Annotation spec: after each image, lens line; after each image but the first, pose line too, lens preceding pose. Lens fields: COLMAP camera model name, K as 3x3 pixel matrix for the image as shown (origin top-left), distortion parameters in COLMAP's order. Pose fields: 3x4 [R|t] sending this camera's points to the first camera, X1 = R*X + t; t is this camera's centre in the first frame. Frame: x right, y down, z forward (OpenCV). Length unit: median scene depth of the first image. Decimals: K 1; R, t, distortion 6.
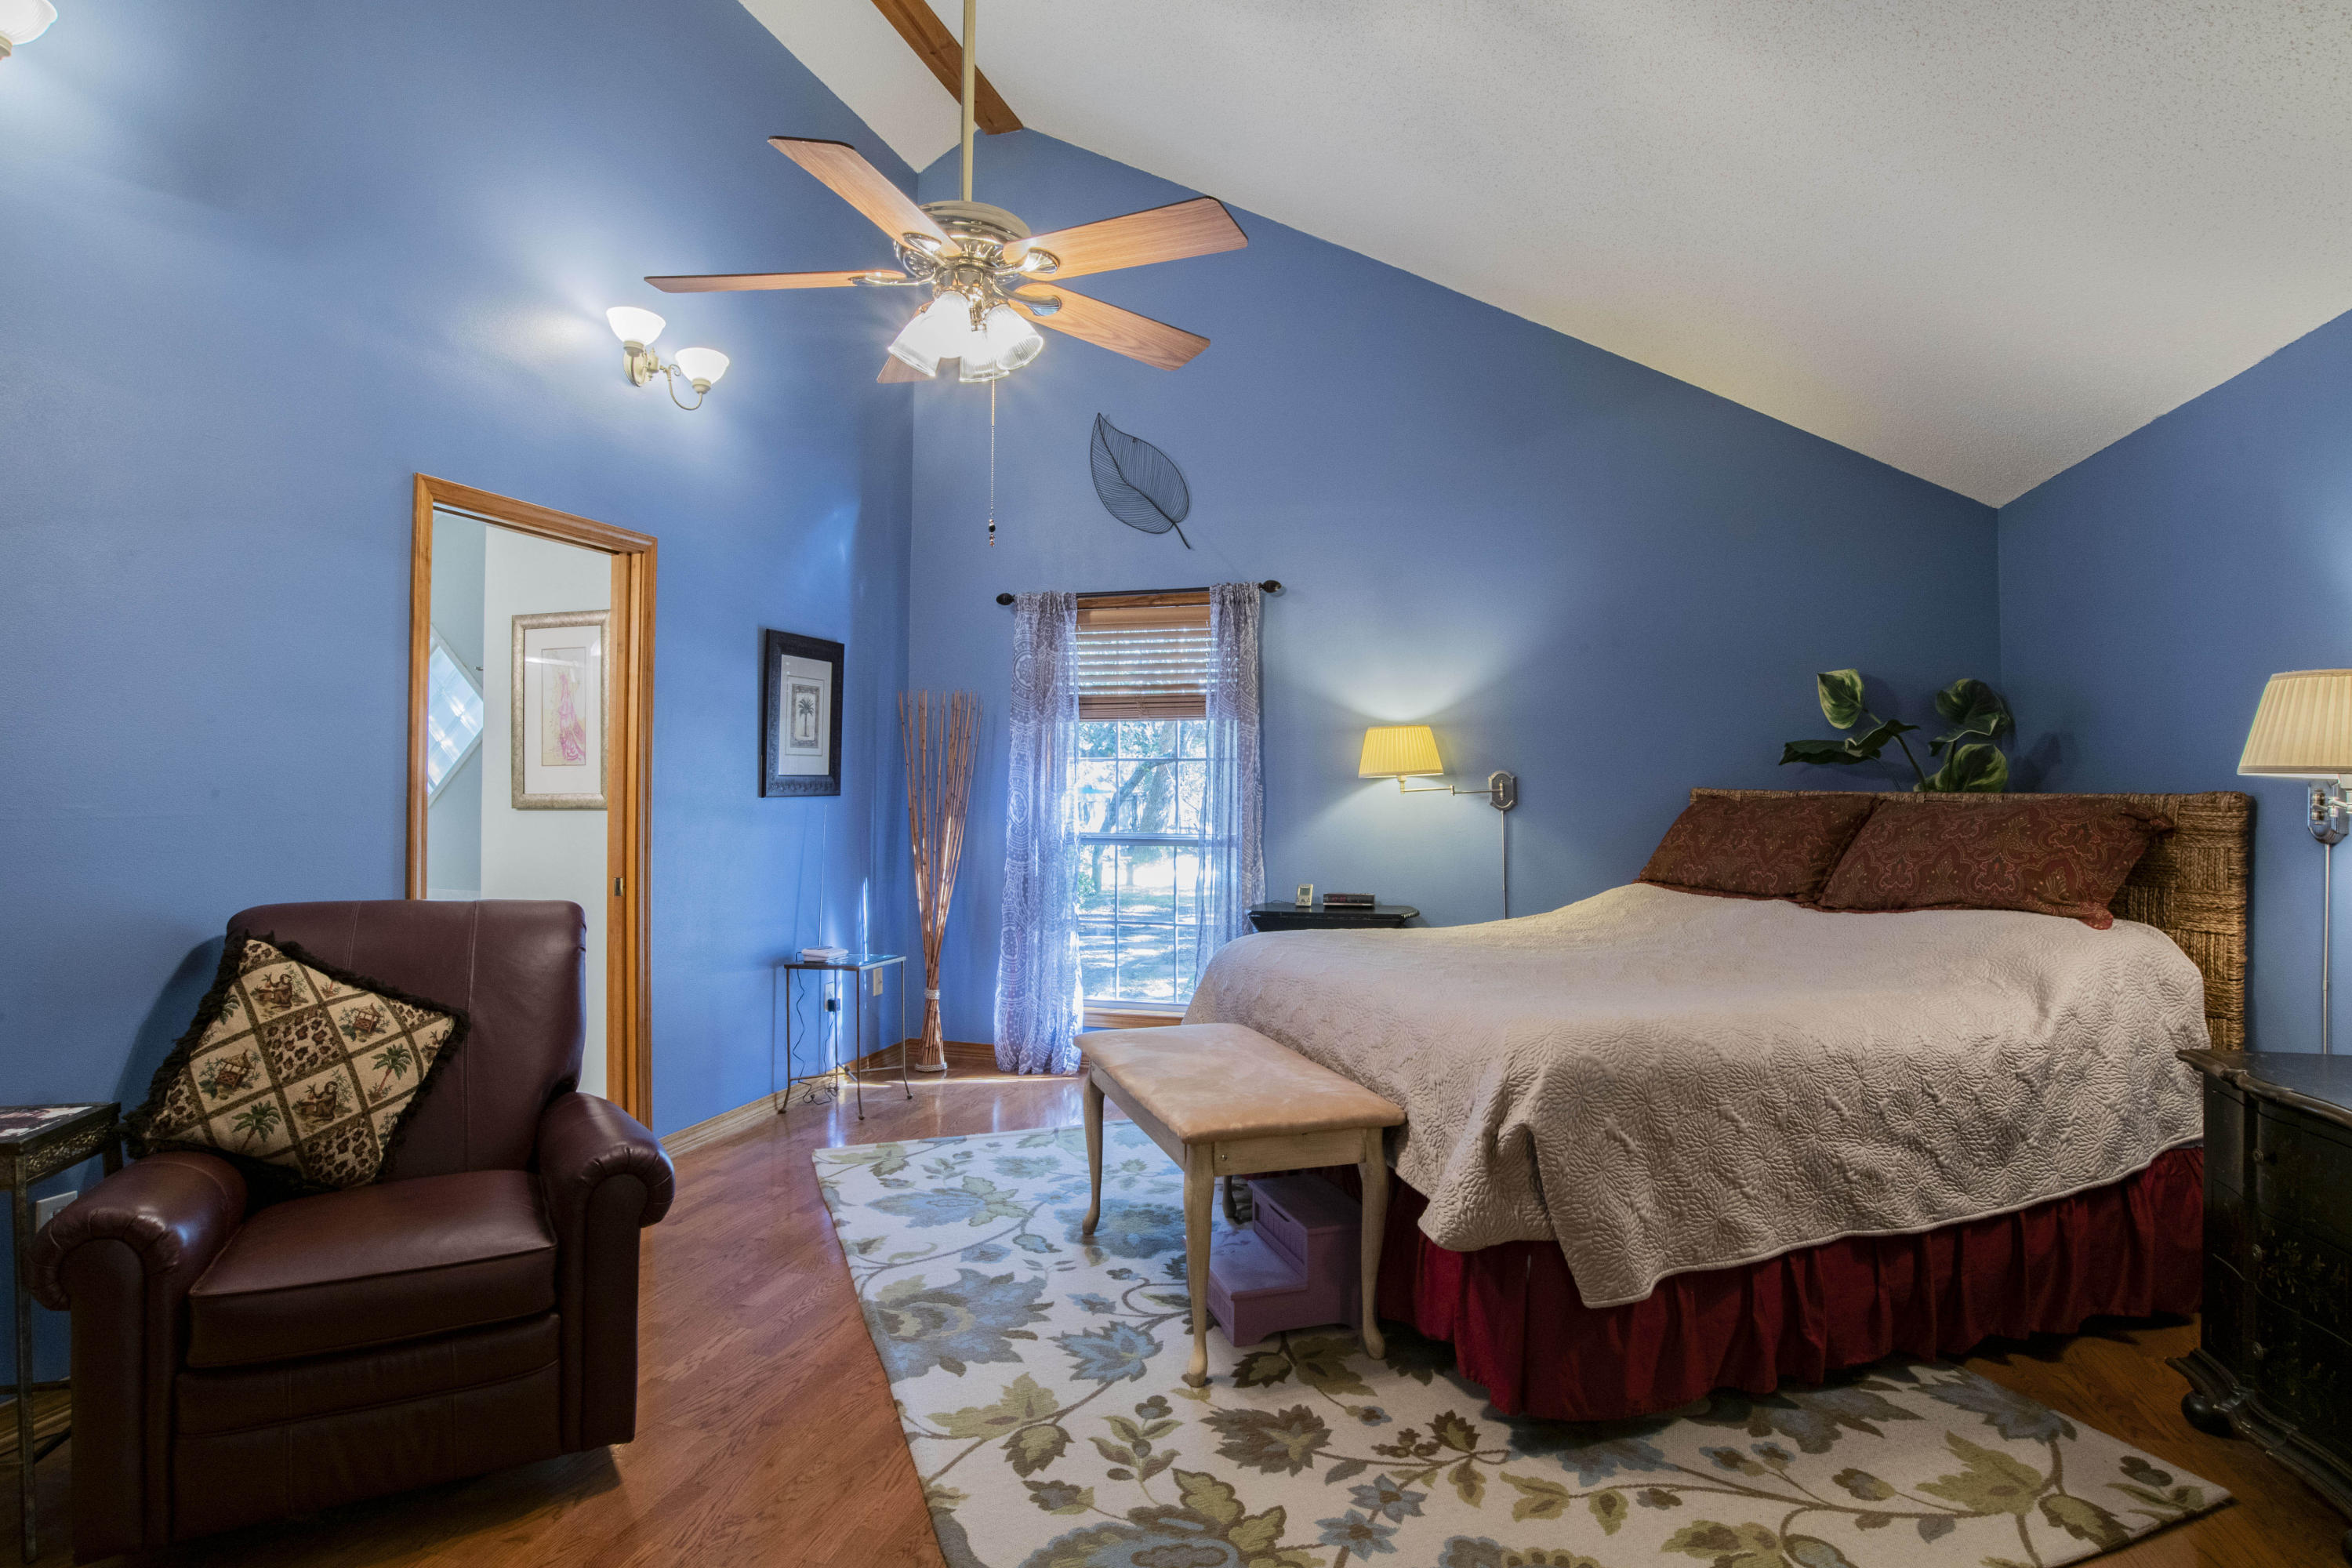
lens RADIAL K [[1215.1, 0, 1172.4], [0, 1215.1, 767.8], [0, 0, 1]] dist [-0.067118, 0.027917]
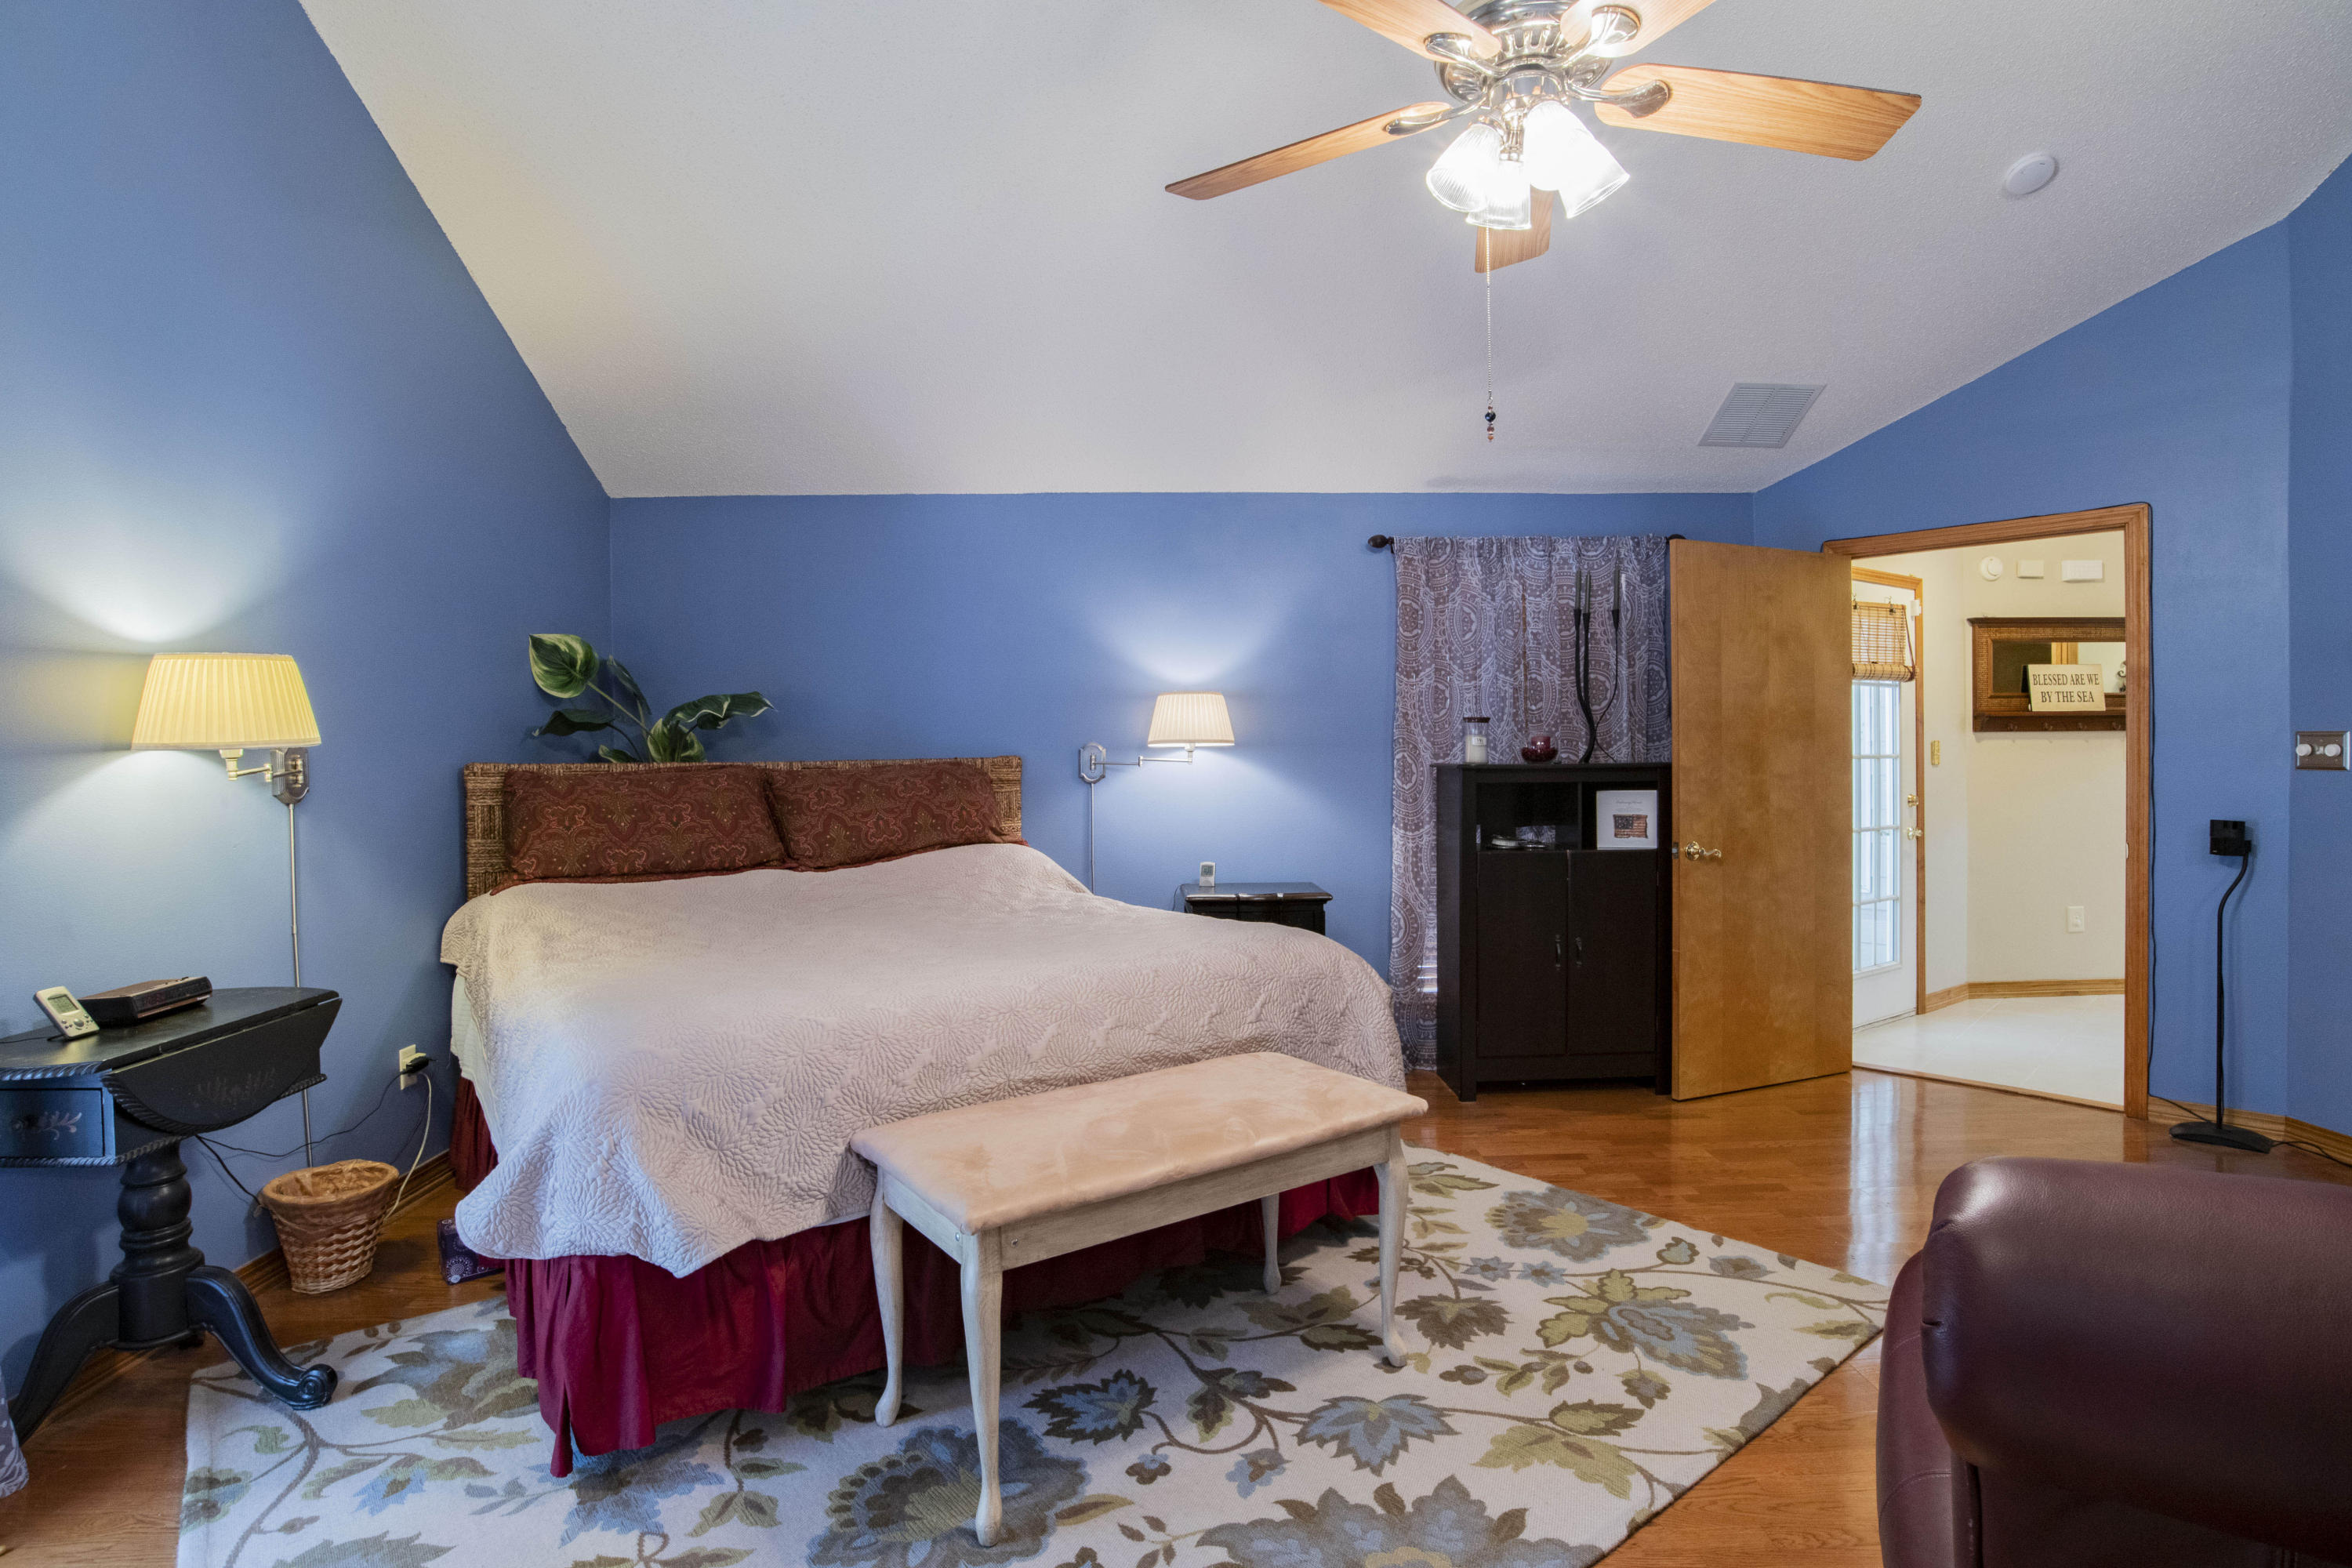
lens RADIAL K [[1215.1, 0, 1172.4], [0, 1215.1, 767.8], [0, 0, 1]] dist [-0.067118, 0.027917]
pose [[-0.303810, -0.013282, 0.952640, -0.737057], [-0.001356, 0.999908, 0.013508, 0.013845], [-0.952732, 0.002812, -0.303800, 1.280836]]
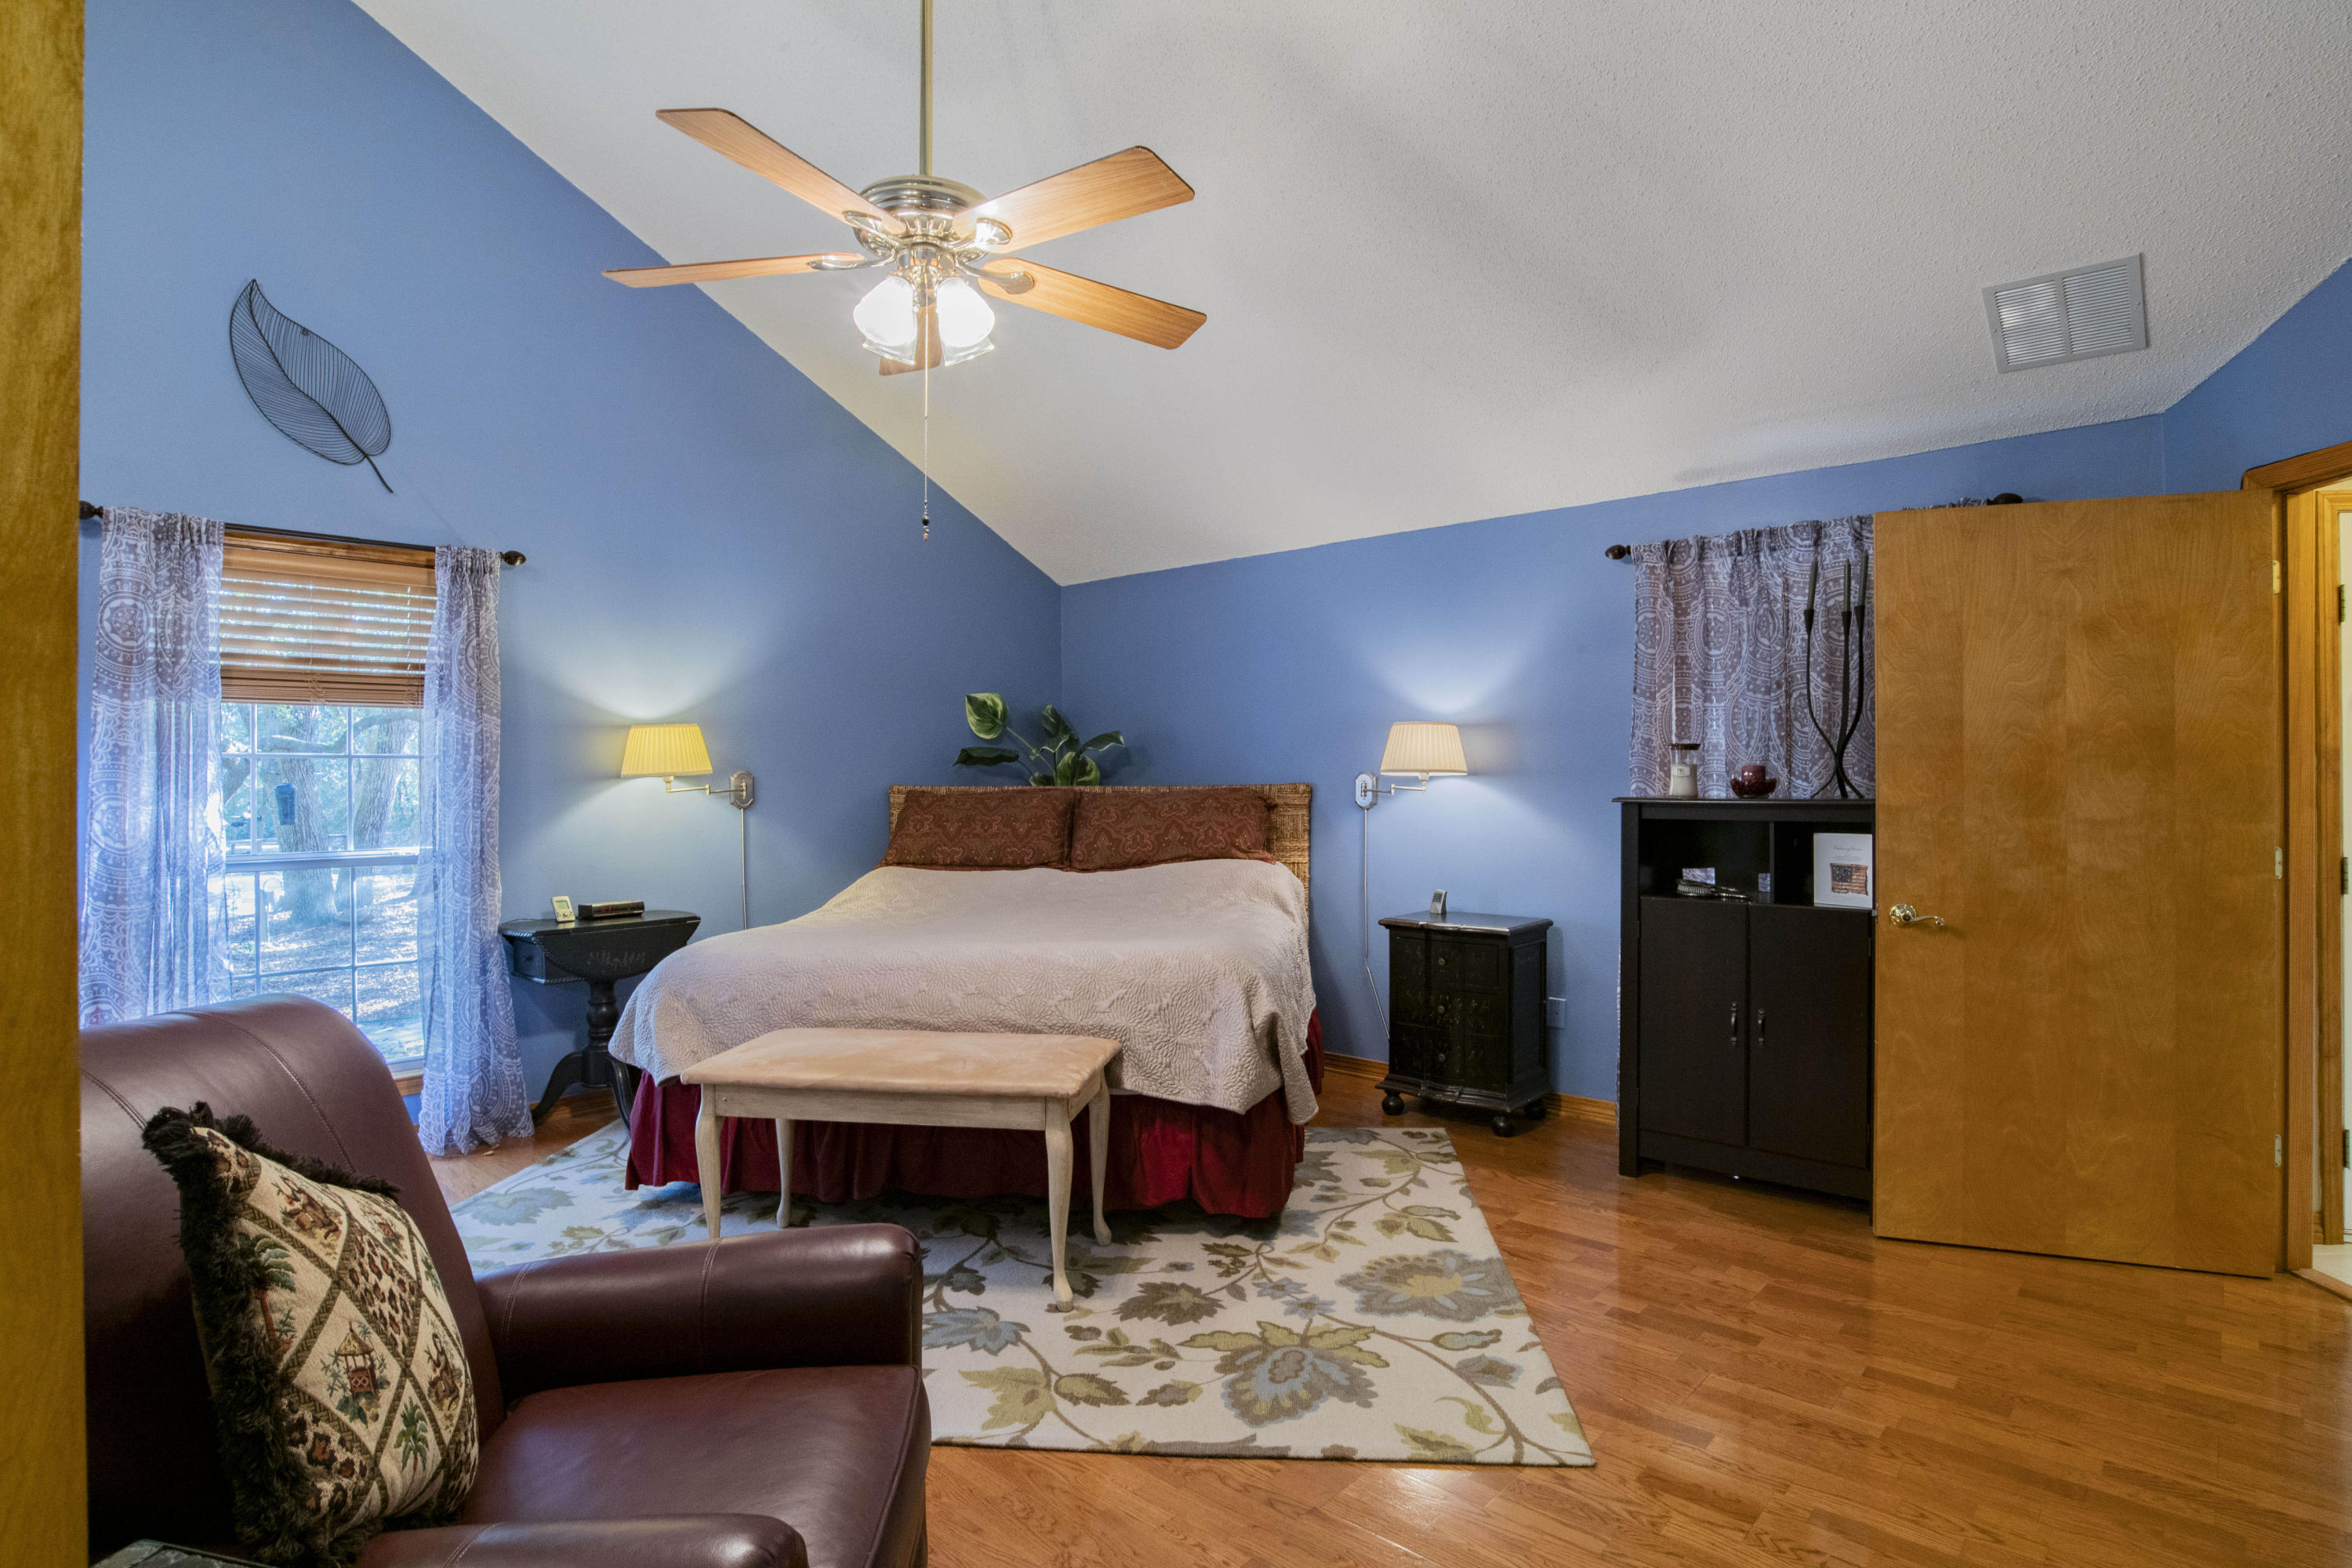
lens RADIAL K [[1215.1, 0, 1172.4], [0, 1215.1, 767.8], [0, 0, 1]] dist [-0.067118, 0.027917]
pose [[0.443635, 0.001915, 0.896206, -0.836630], [-0.003253, 0.999995, -0.000527, -0.001190], [-0.896202, -0.002682, 0.443638, 0.350244]]
